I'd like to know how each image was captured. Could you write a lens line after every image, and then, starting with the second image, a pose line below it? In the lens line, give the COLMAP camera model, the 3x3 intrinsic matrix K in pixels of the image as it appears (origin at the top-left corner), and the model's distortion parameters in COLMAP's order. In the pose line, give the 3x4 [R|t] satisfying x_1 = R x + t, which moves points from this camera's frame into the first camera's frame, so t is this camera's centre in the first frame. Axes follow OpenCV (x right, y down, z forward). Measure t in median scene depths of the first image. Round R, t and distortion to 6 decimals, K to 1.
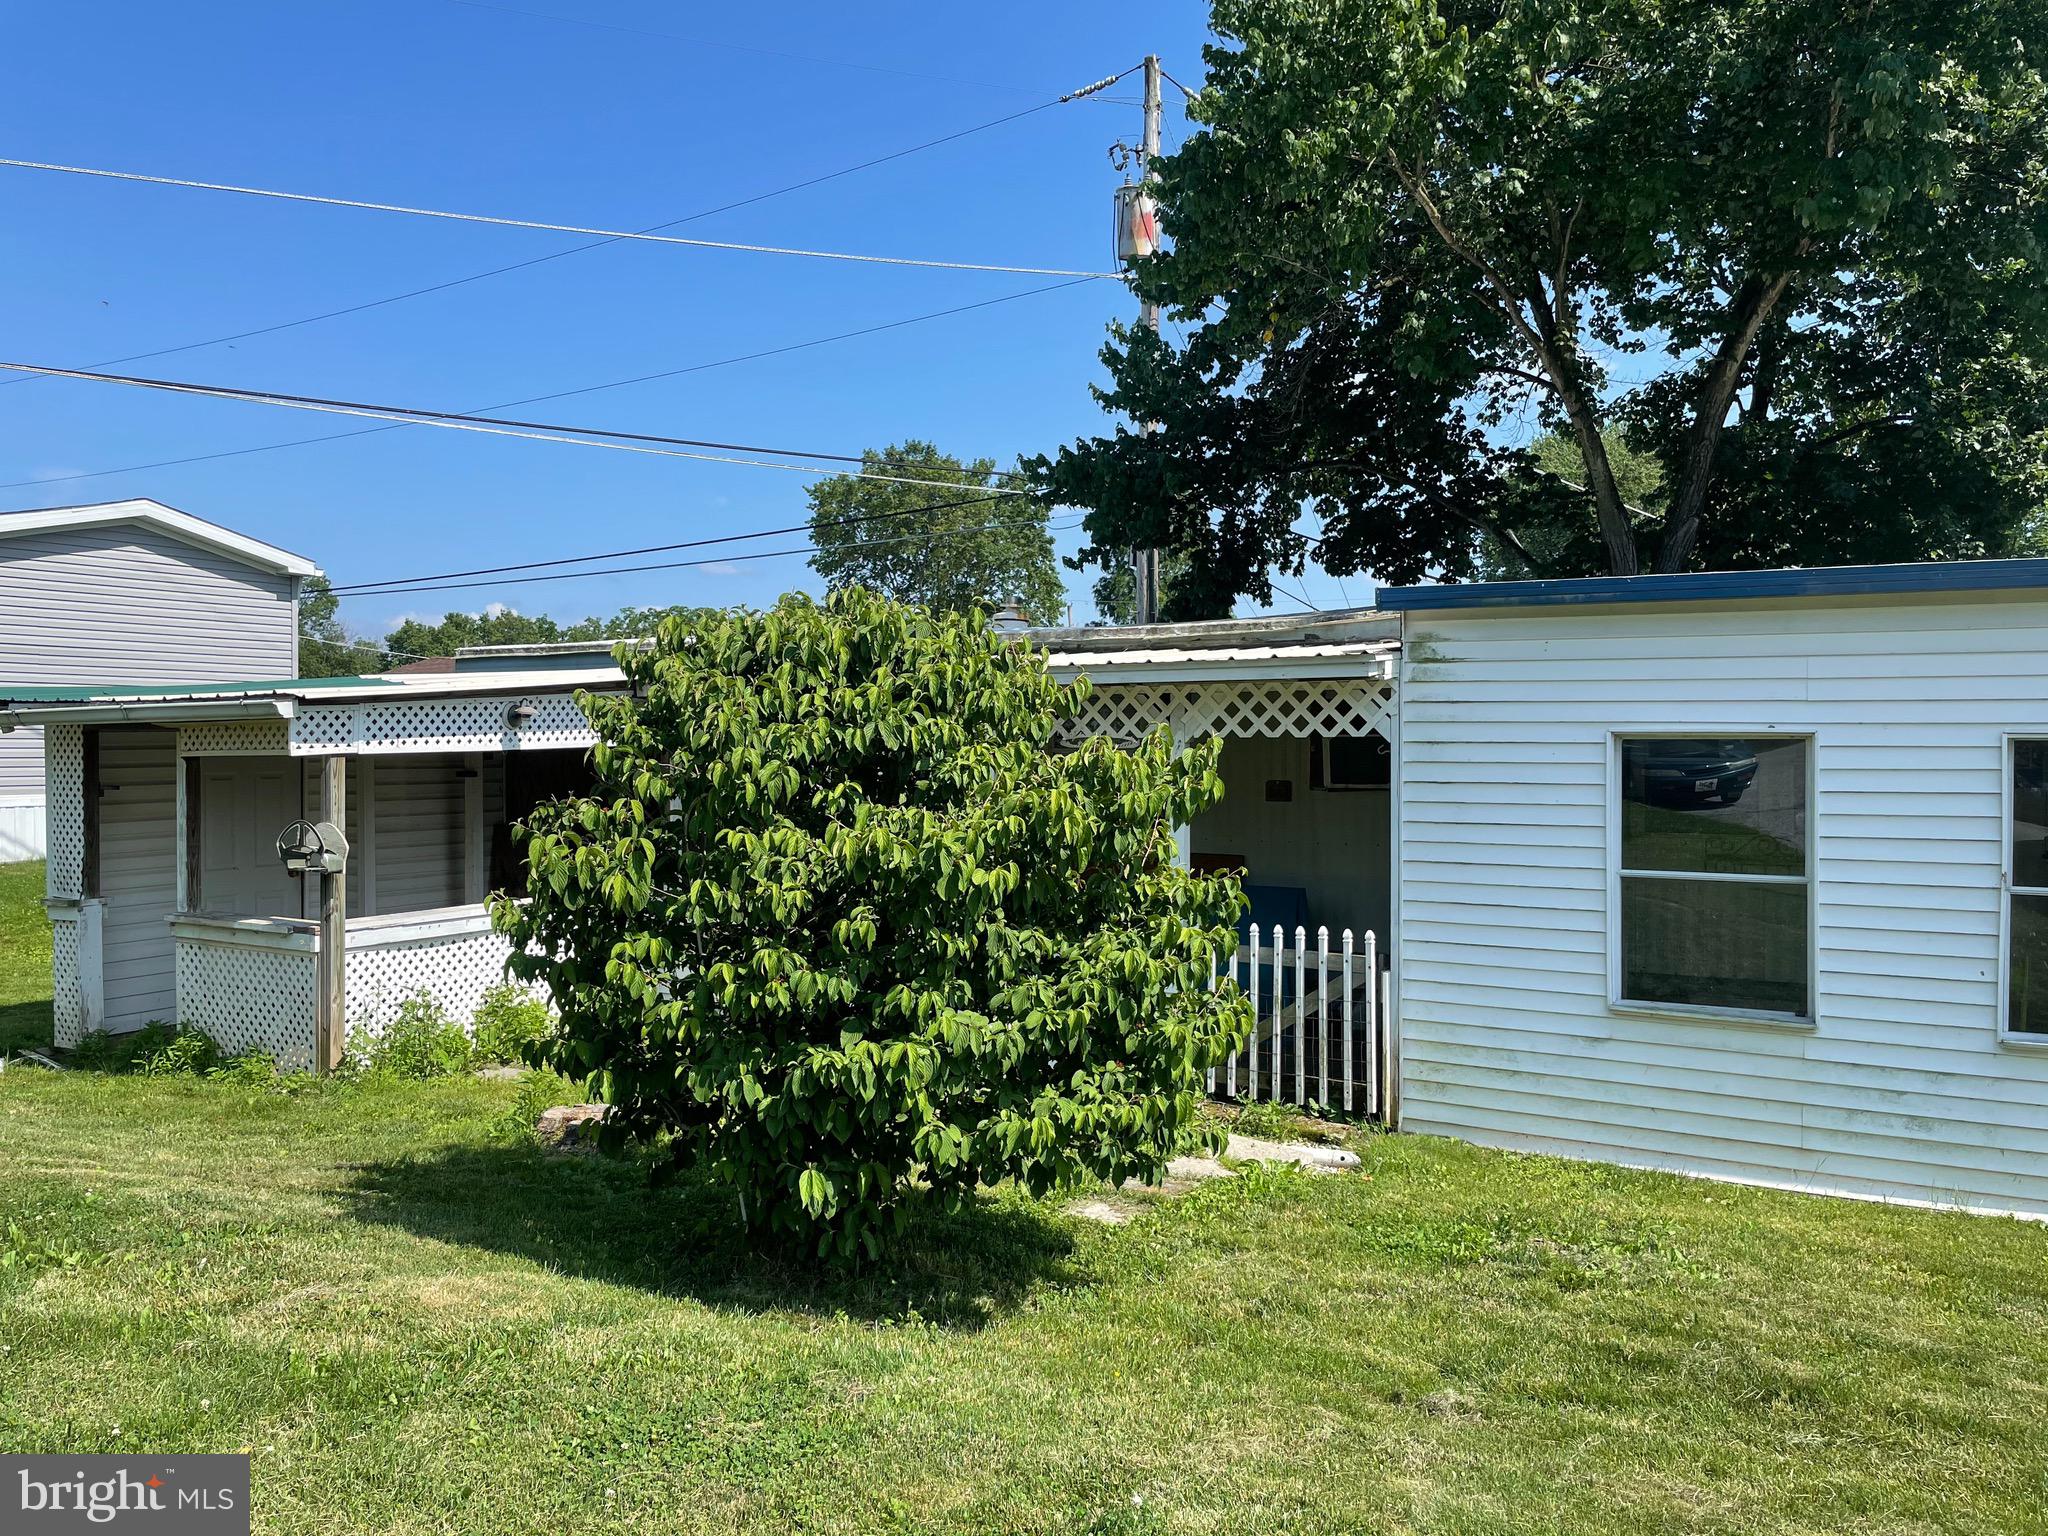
lens RADIAL K [[1556.8, 0, 1027.0], [0, 1556.8, 753.4], [0, 0, 1]] dist [0.087422, -0.123947]
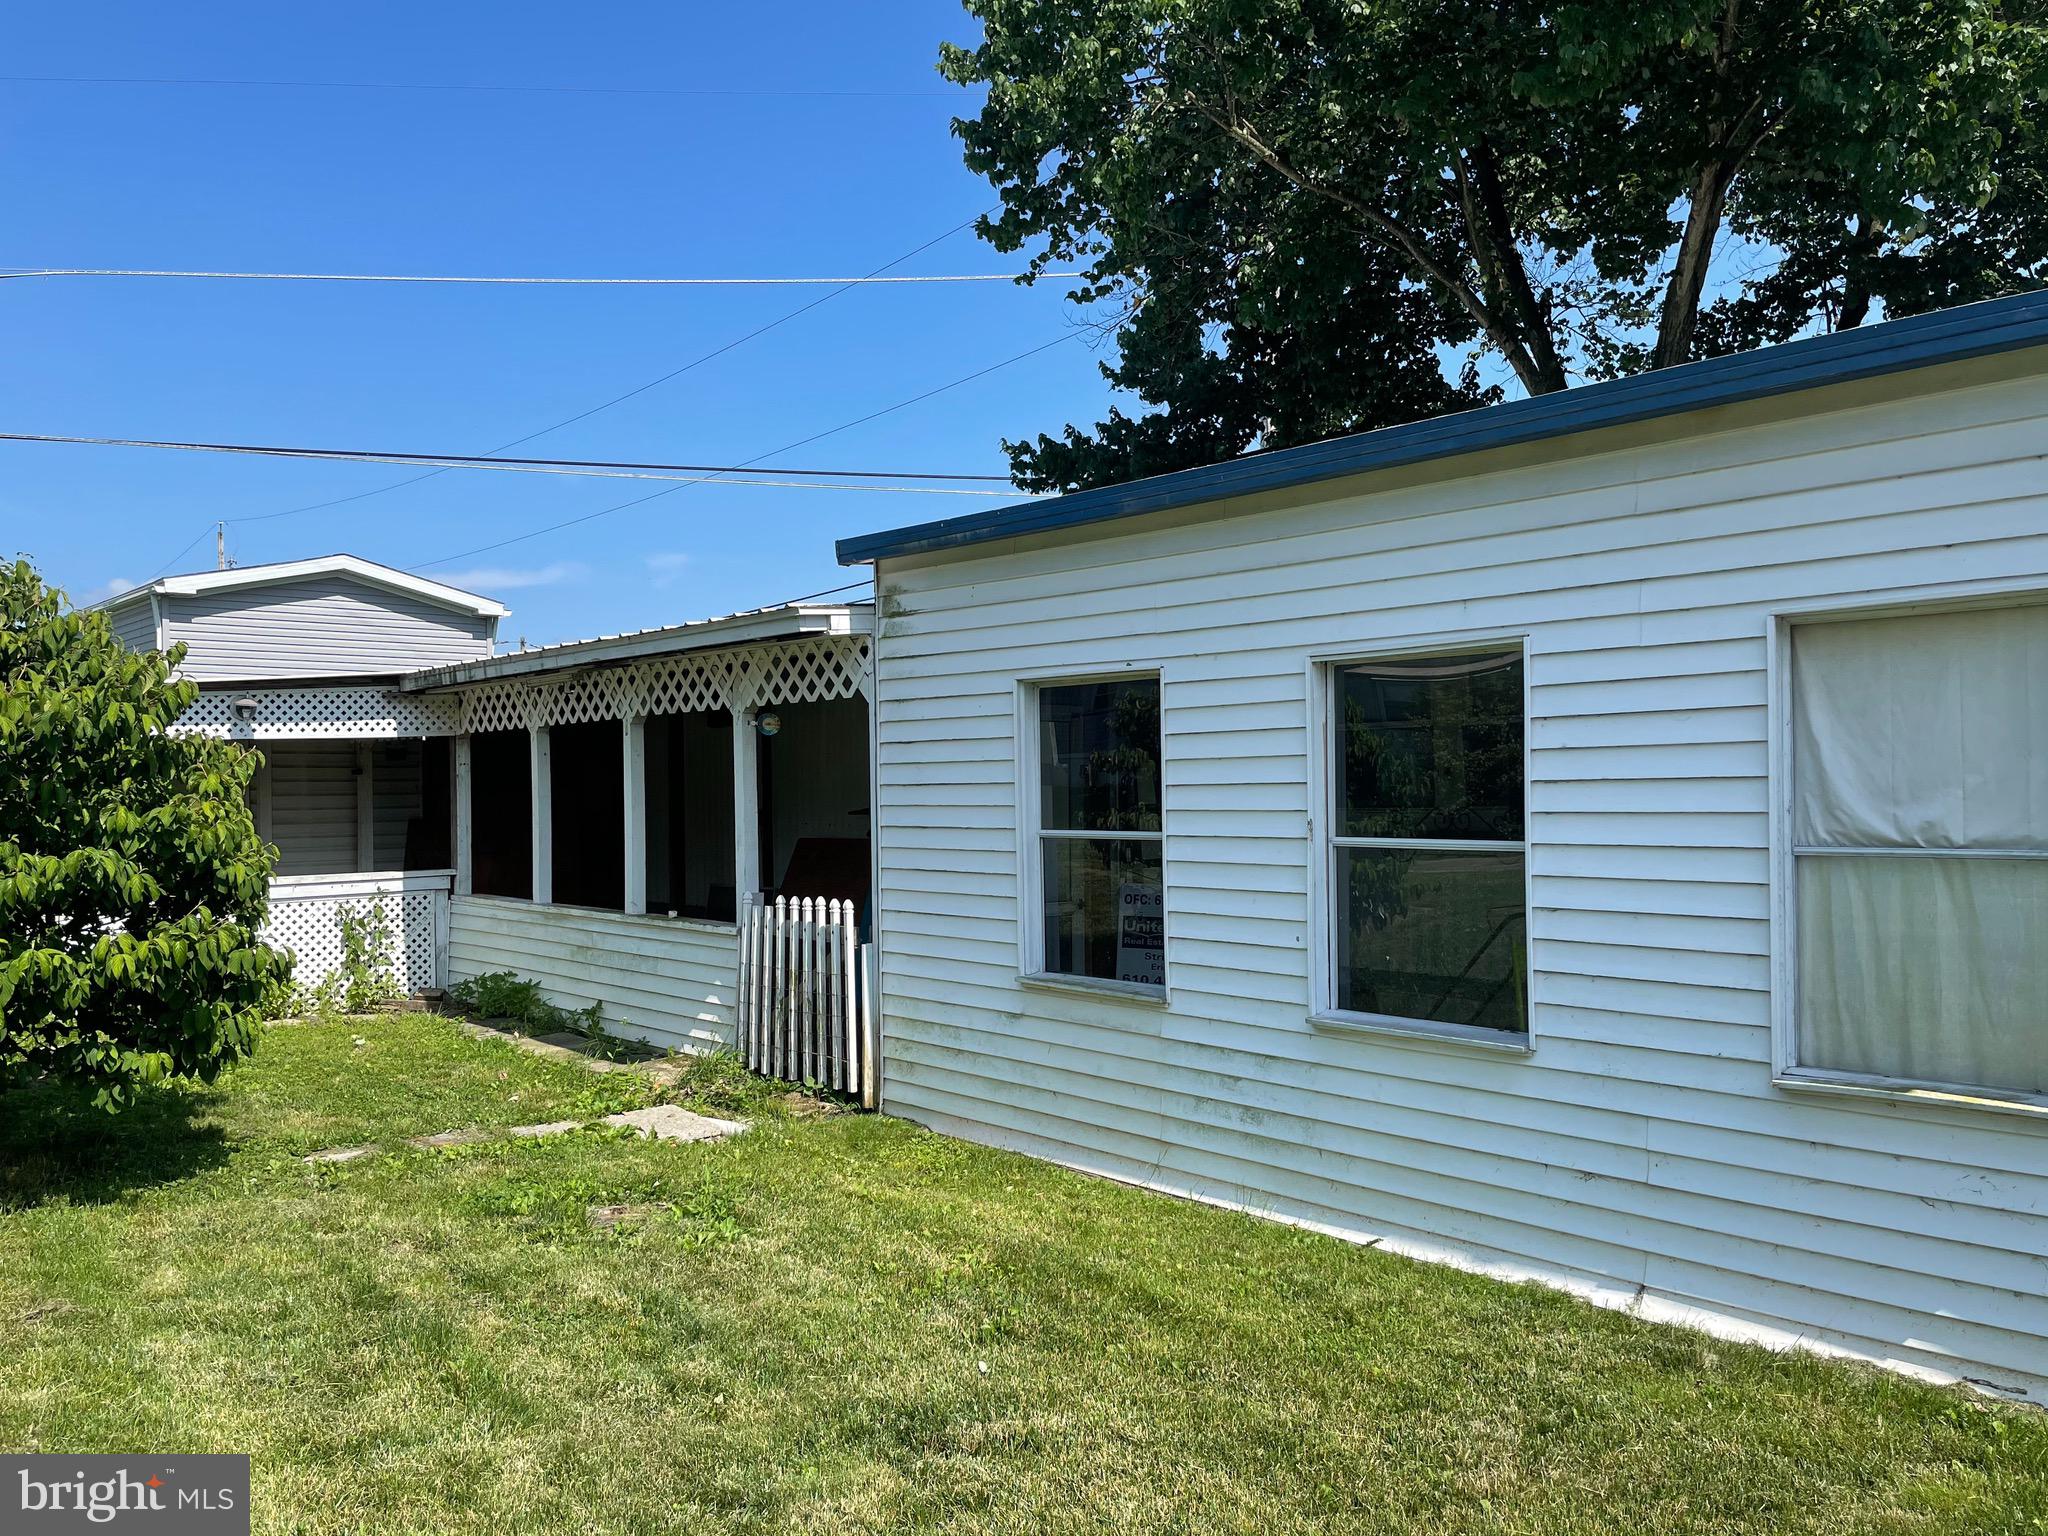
lens RADIAL K [[1556.8, 0, 1027.0], [0, 1556.8, 753.4], [0, 0, 1]] dist [0.087422, -0.123947]
pose [[0.951649, -0.019216, -0.306586, 0.614279], [0.011235, 0.999551, -0.027775, 0.051416], [0.306982, 0.022988, 0.951438, 0.126779]]
